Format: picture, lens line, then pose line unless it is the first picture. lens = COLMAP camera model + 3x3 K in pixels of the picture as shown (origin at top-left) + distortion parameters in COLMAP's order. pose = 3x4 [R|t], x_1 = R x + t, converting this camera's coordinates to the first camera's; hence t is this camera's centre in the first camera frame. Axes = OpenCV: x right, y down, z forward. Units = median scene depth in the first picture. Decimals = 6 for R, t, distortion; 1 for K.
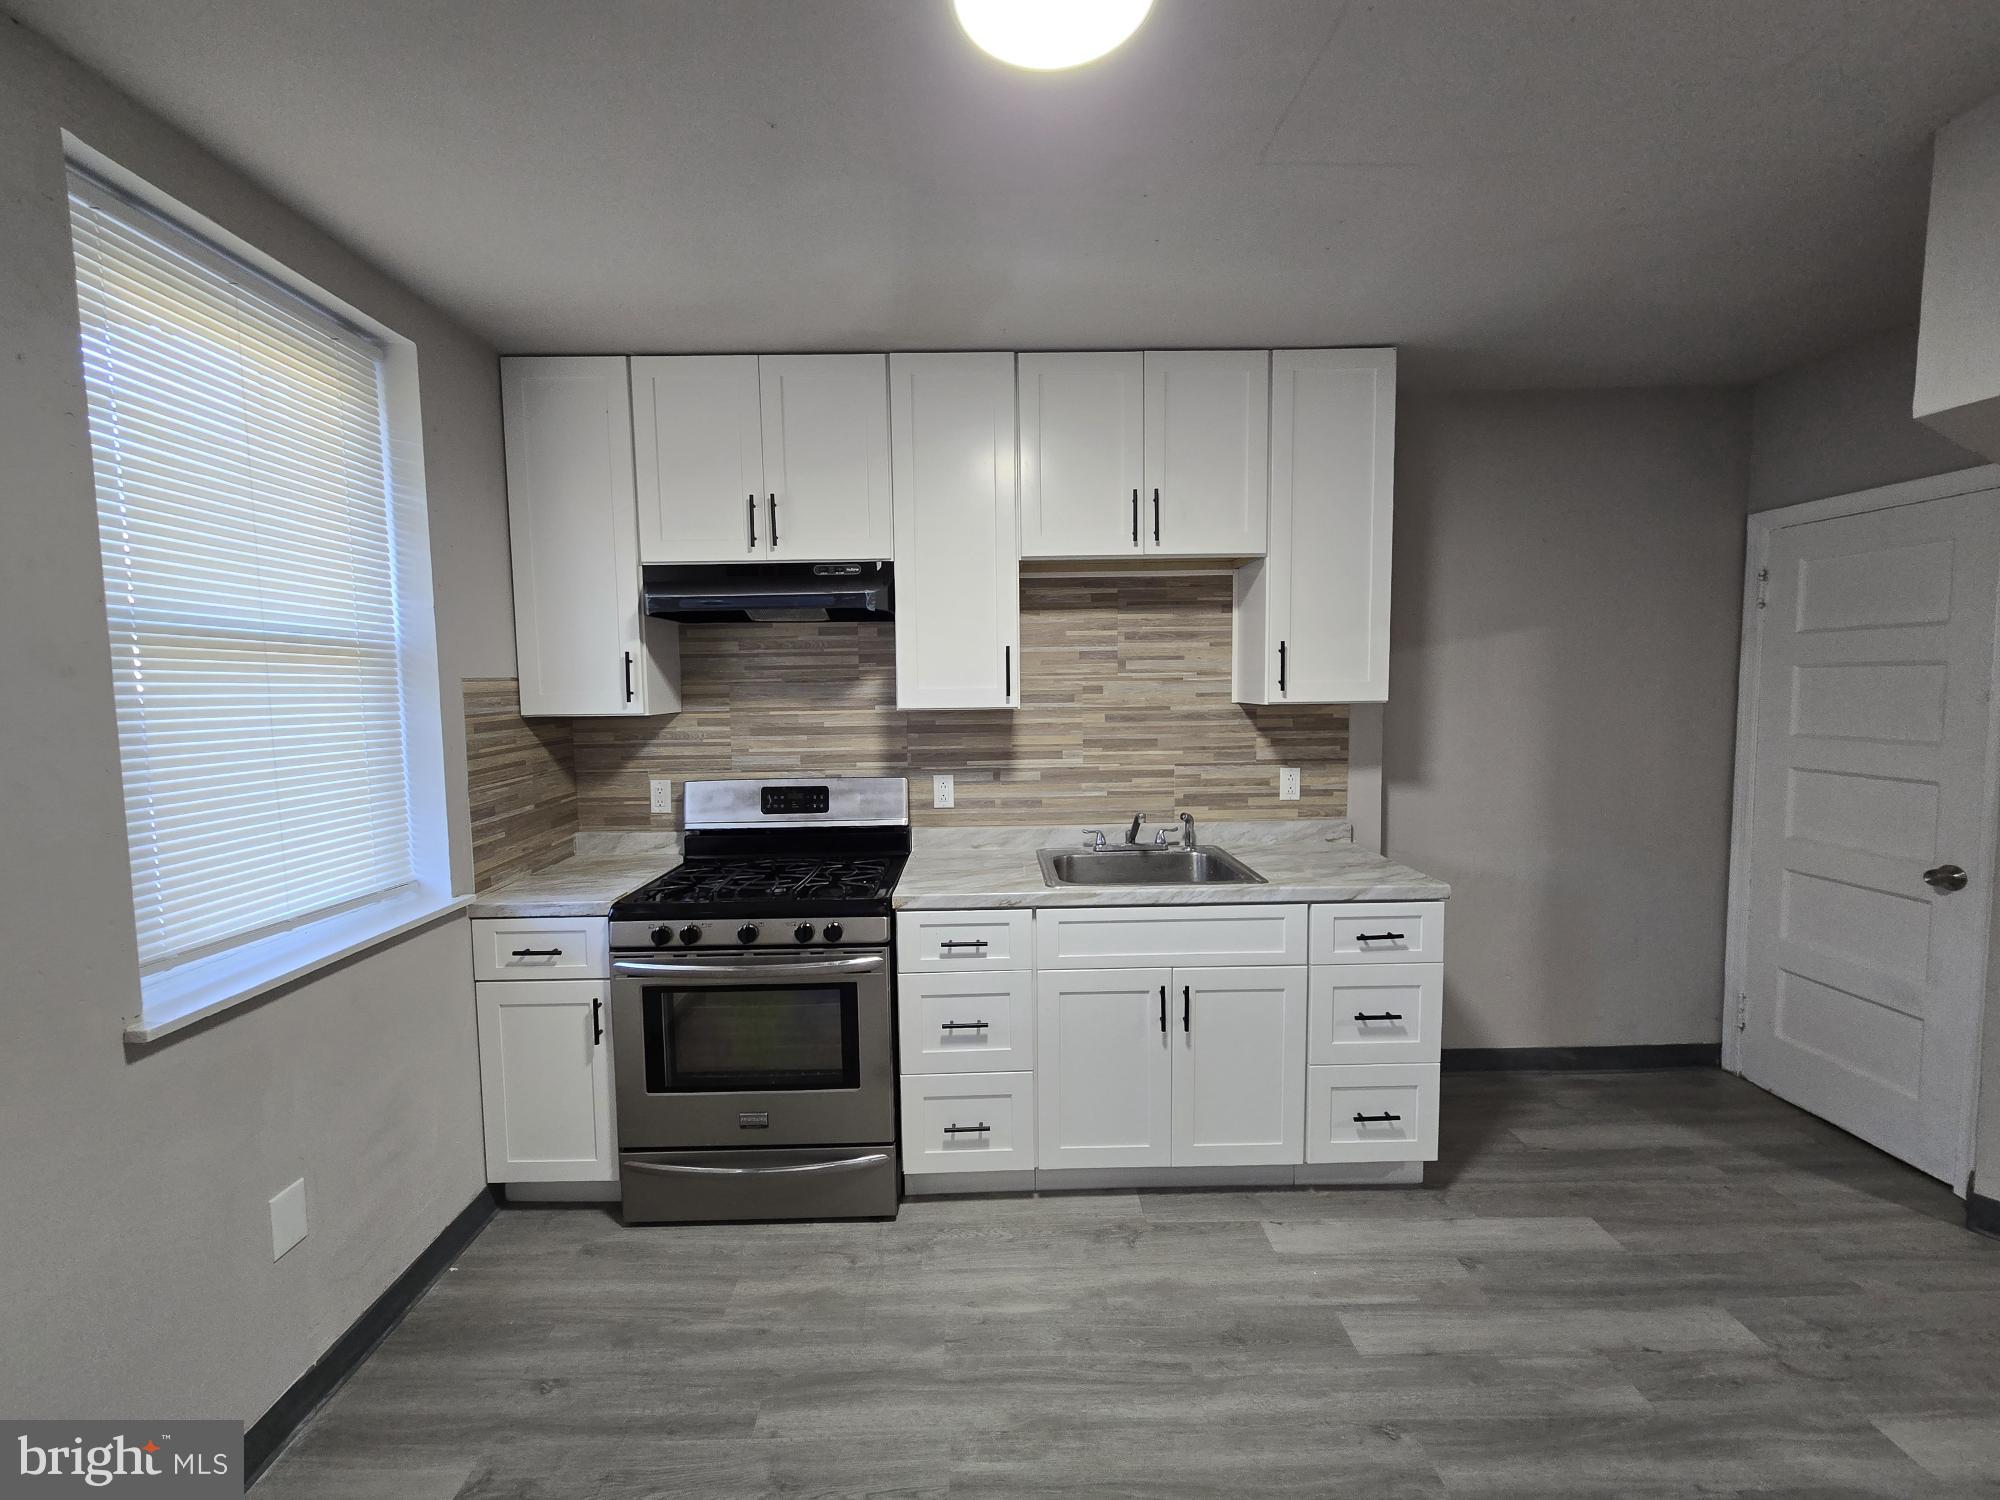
lens RADIAL K [[818.9, 0, 994.7], [0, 818.9, 744.1], [0, 0, 1]] dist [-0.002072, 0.001961]
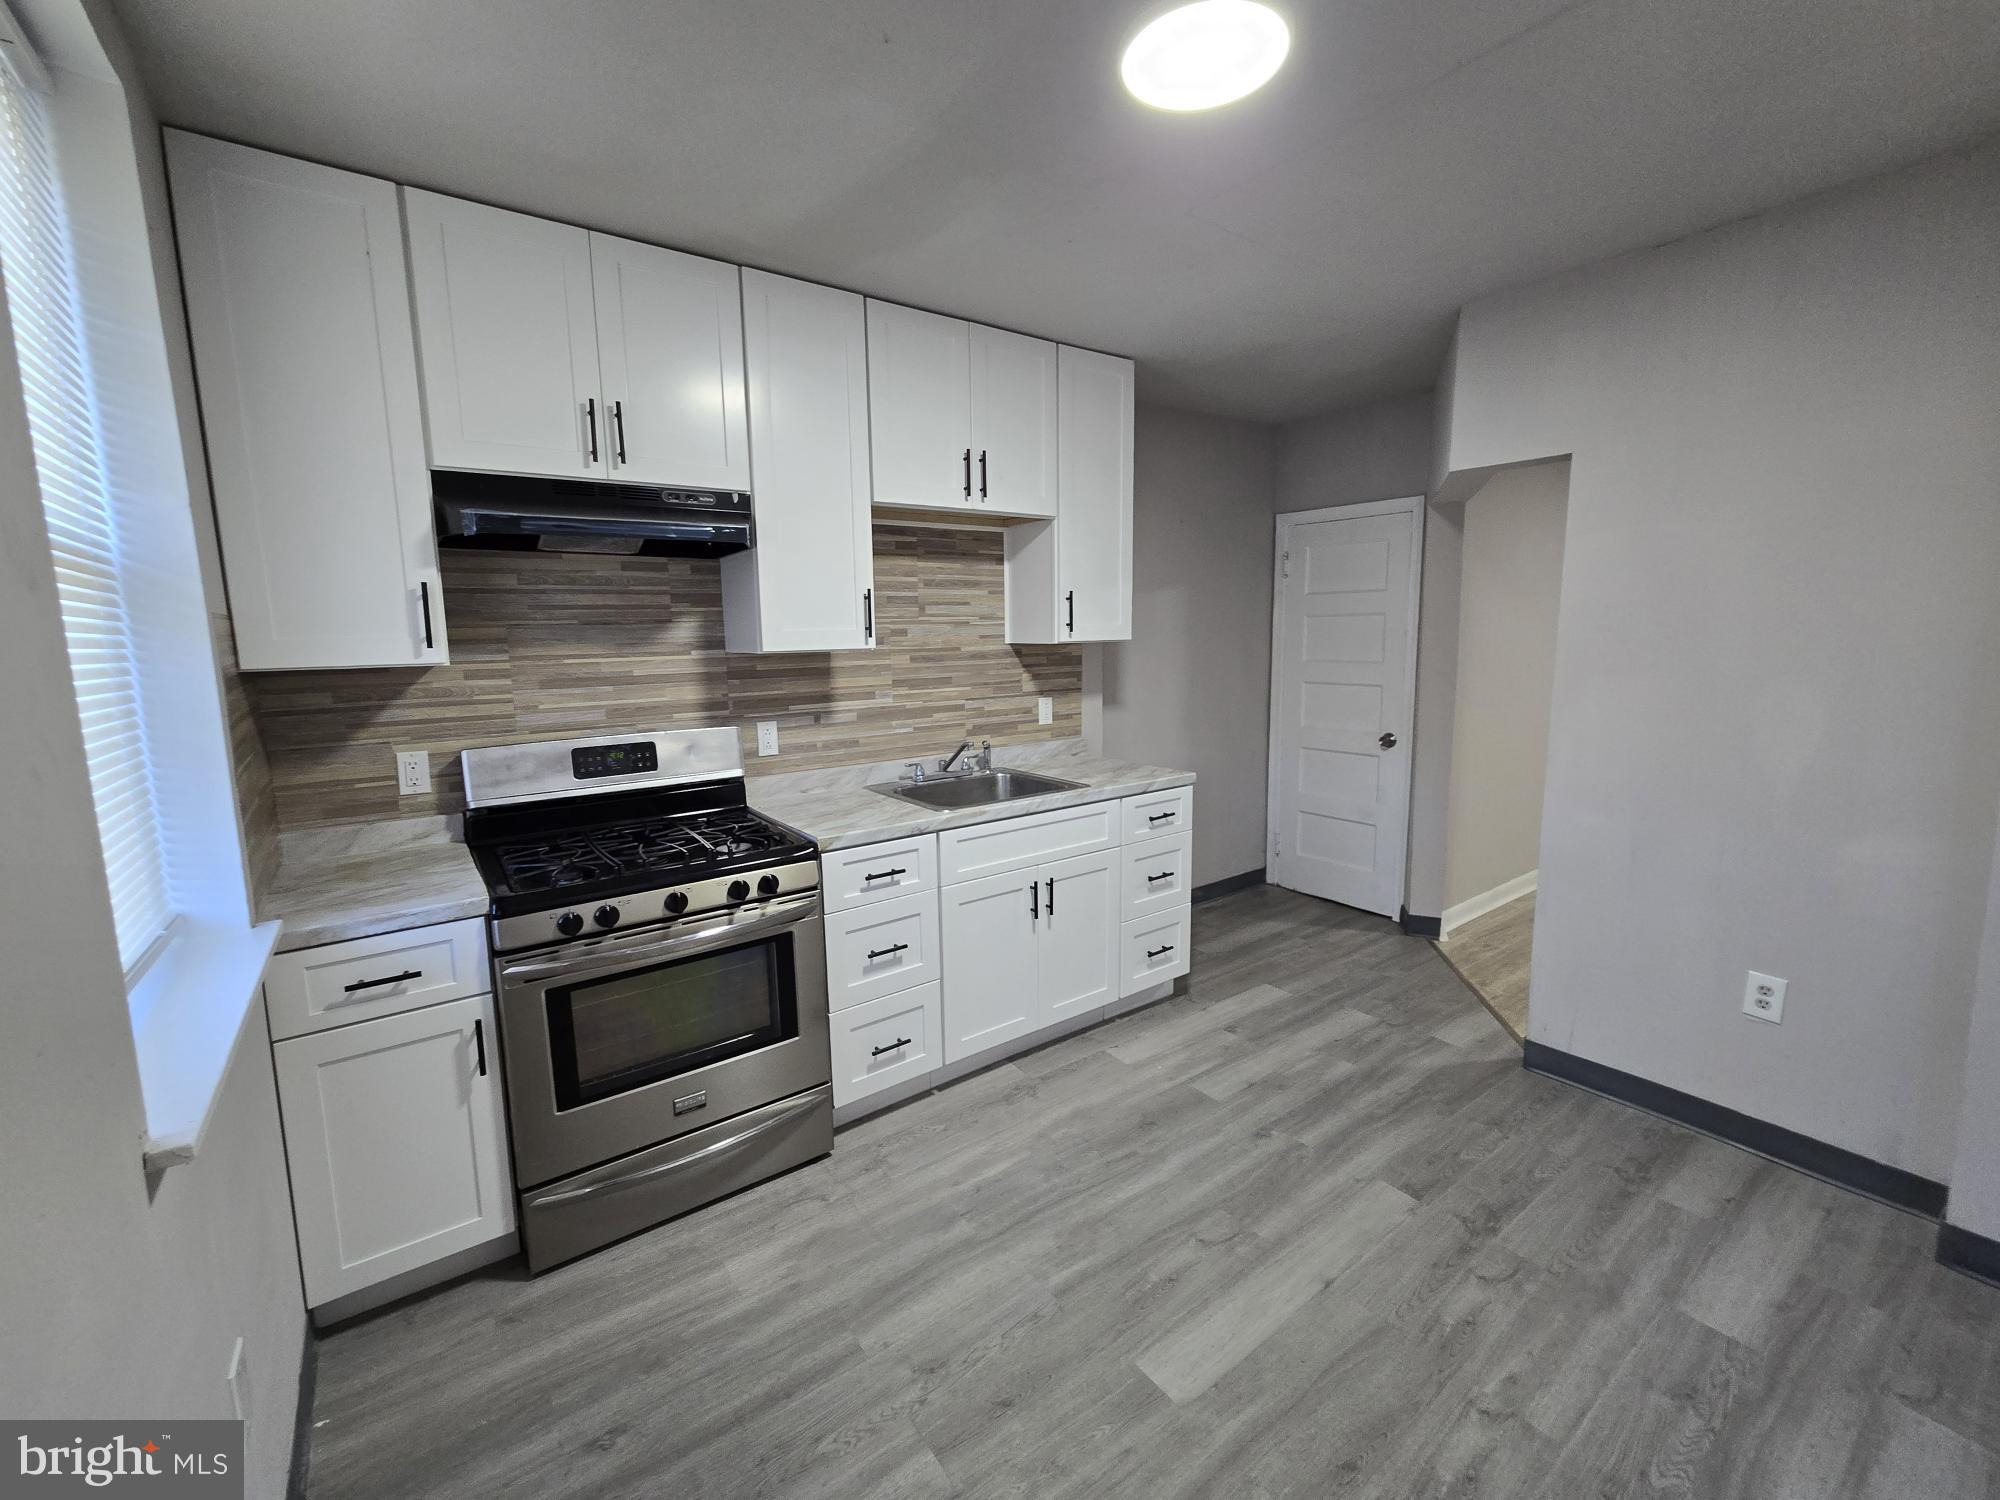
lens RADIAL K [[818.9, 0, 994.7], [0, 818.9, 744.1], [0, 0, 1]] dist [-0.002072, 0.001961]
pose [[0.819584, -0.079326, 0.567442, -0.431590], [0.047329, 0.996358, 0.070928, 0.009021], [-0.571001, -0.031275, 0.820353, 0.056973]]
